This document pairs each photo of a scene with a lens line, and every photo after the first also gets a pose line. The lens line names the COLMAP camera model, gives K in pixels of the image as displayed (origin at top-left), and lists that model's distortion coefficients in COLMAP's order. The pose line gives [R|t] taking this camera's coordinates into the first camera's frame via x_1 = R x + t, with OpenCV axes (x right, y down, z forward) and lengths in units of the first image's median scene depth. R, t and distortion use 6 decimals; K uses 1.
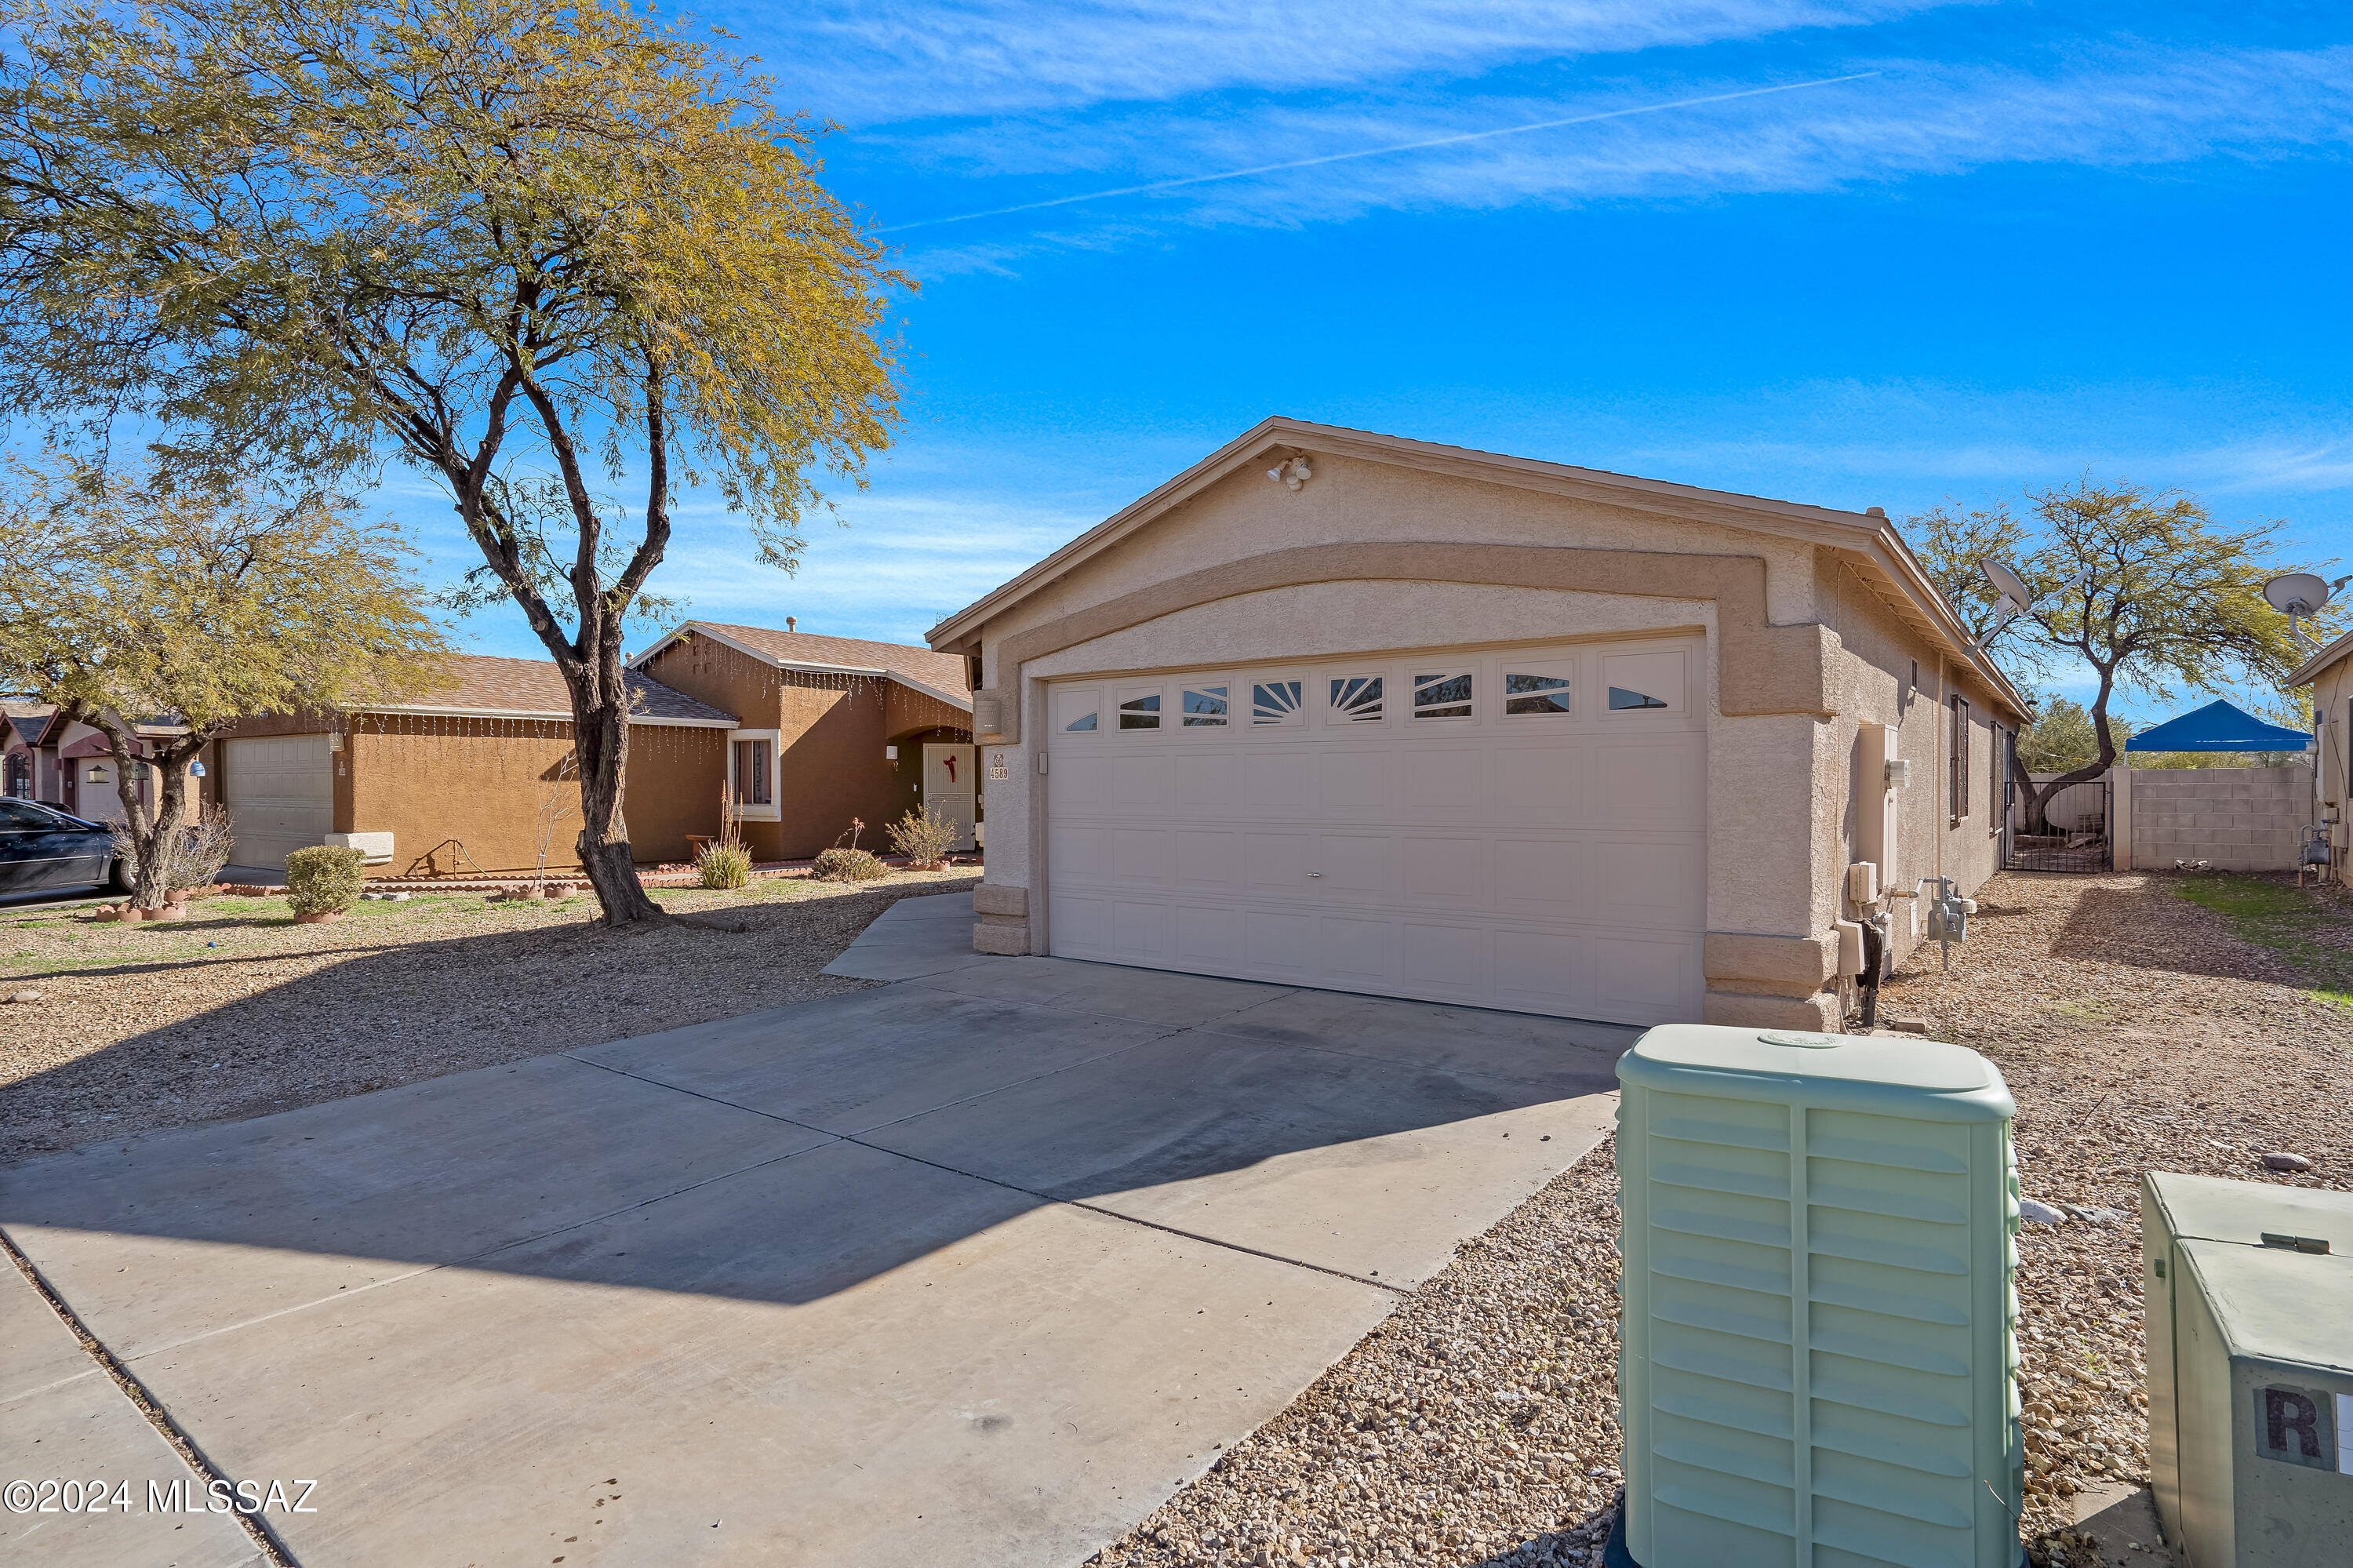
lens RADIAL K [[1191.7, 0, 1176.5], [0, 1191.7, 784.0], [0, 0, 1]] dist [0.004179, 0.000216]
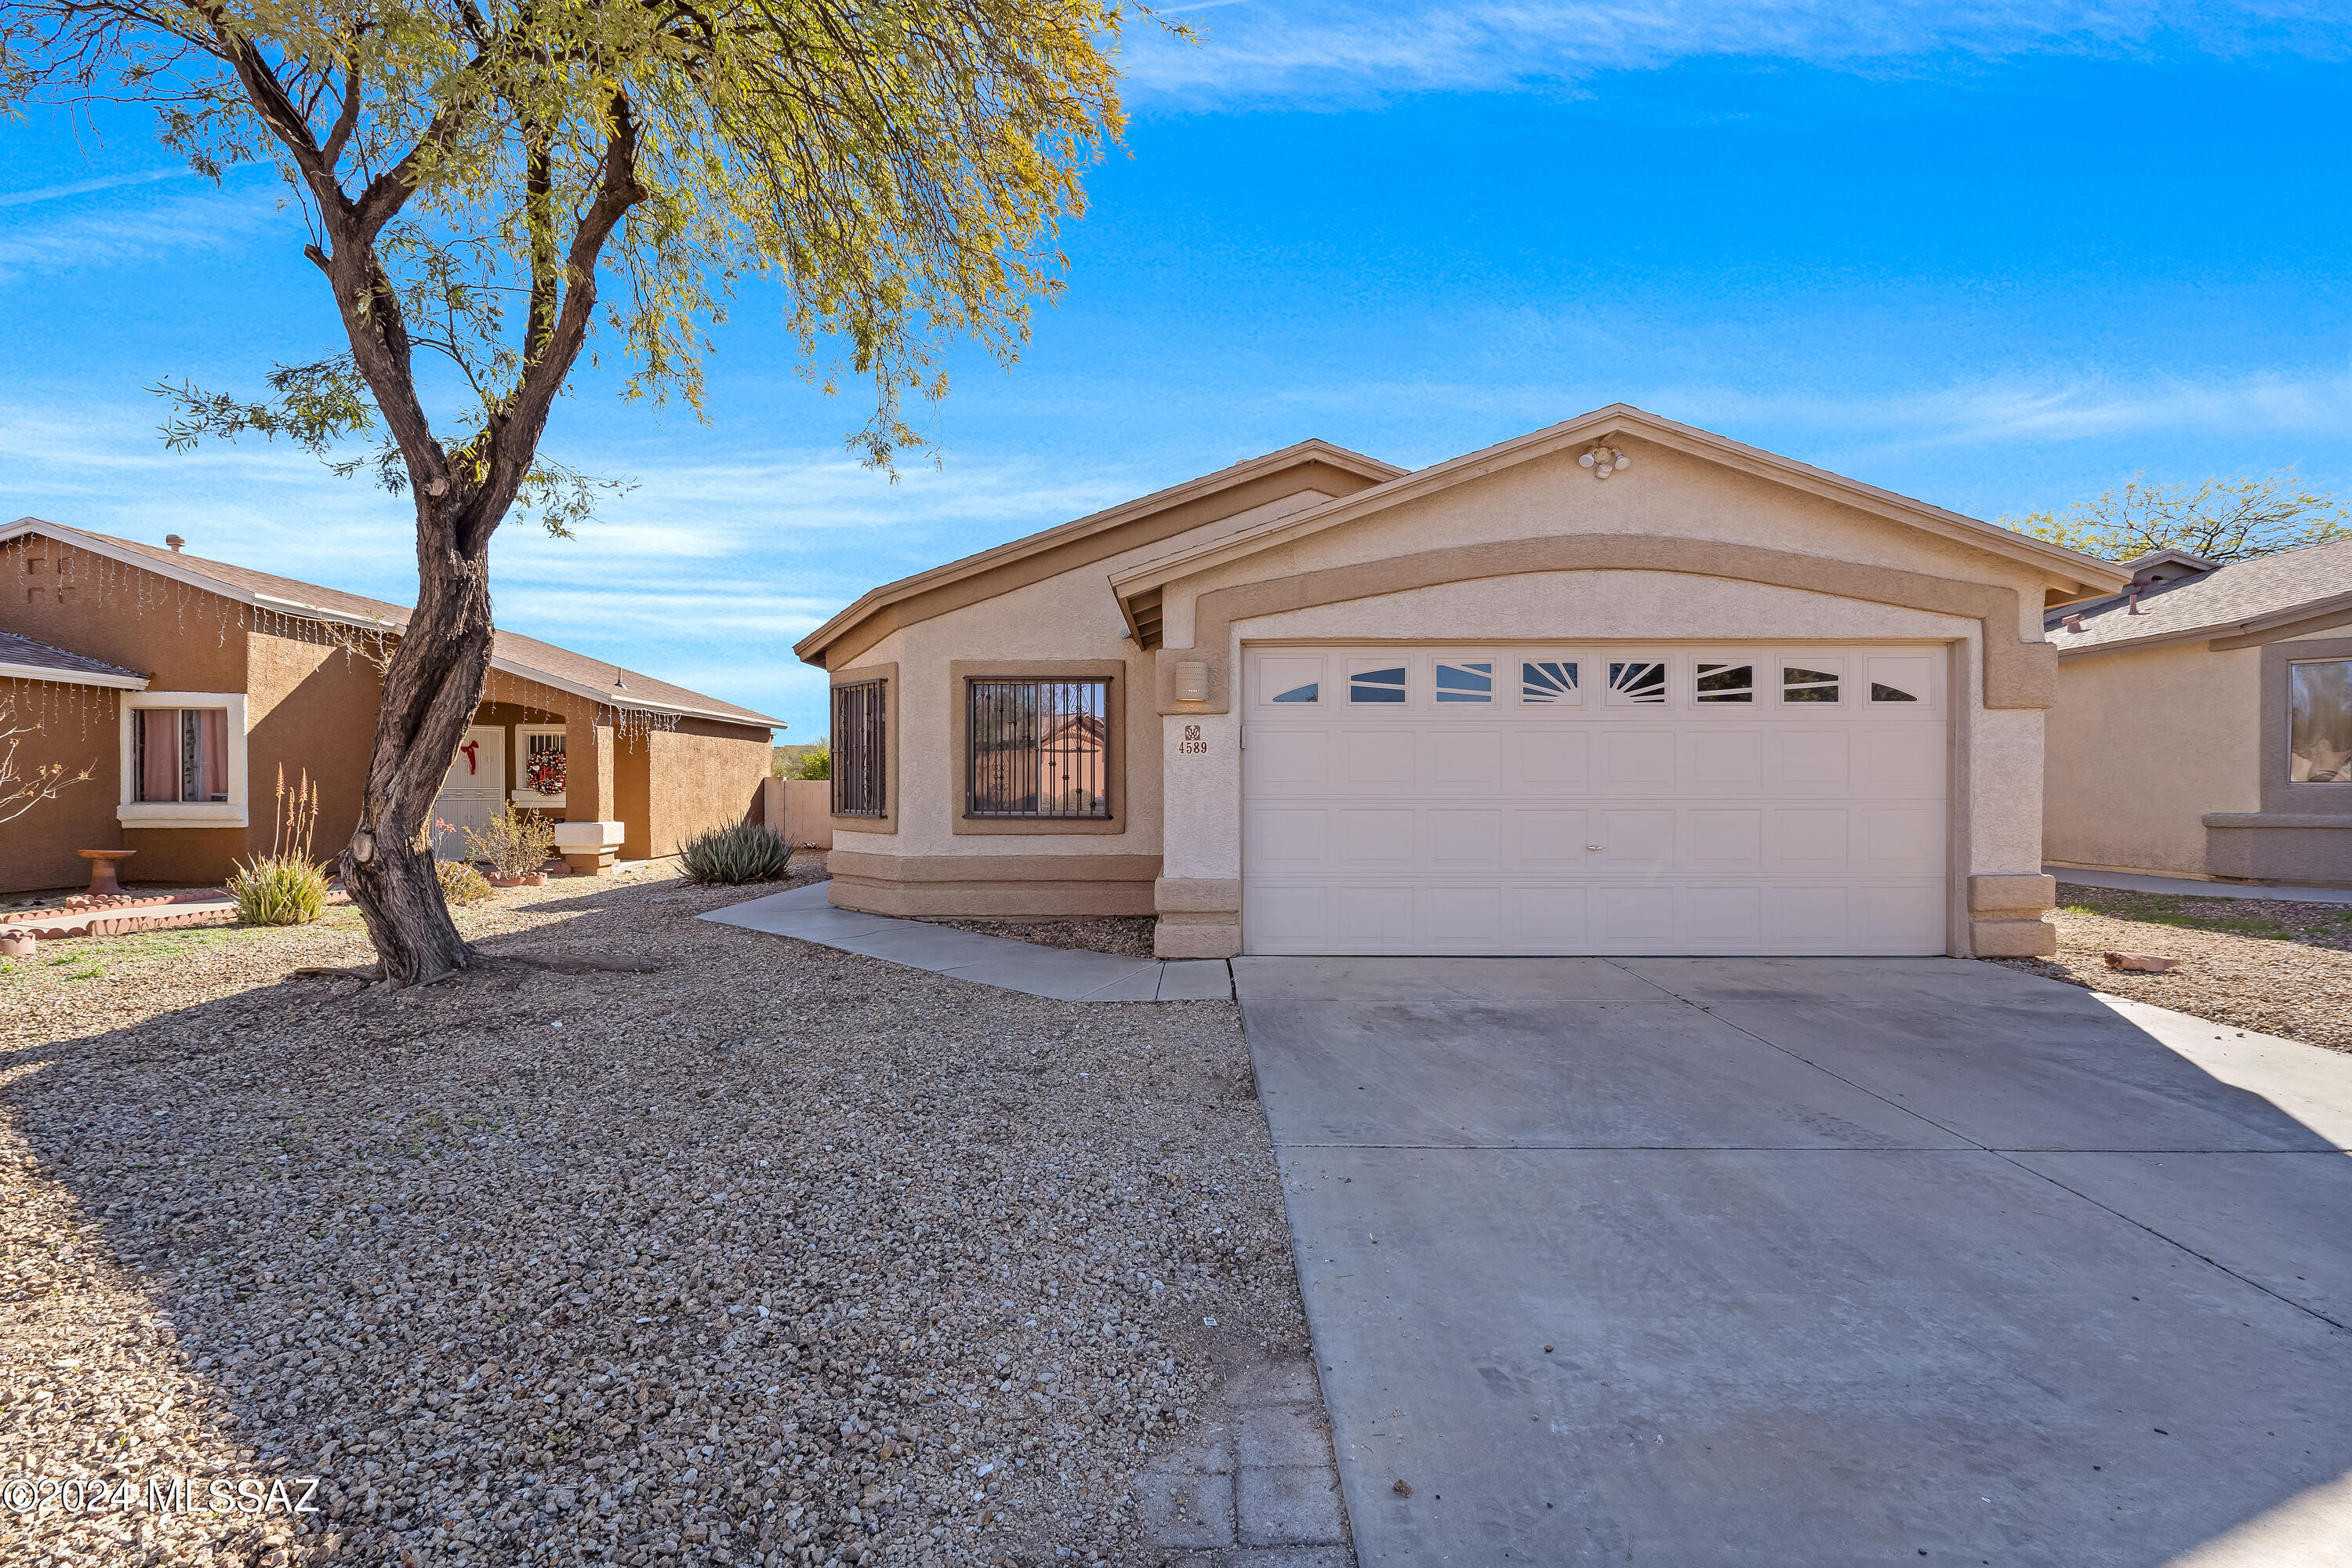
lens RADIAL K [[1090.0, 0, 1169.7], [0, 1090.0, 788.5], [0, 0, 1]] dist [-0.003313, 0.000994]
pose [[0.801423, 0.001730, 0.598095, -0.765408], [-0.000895, 0.999998, -0.001695, 0.026168], [-0.598097, 0.000823, 0.801424, 0.460857]]
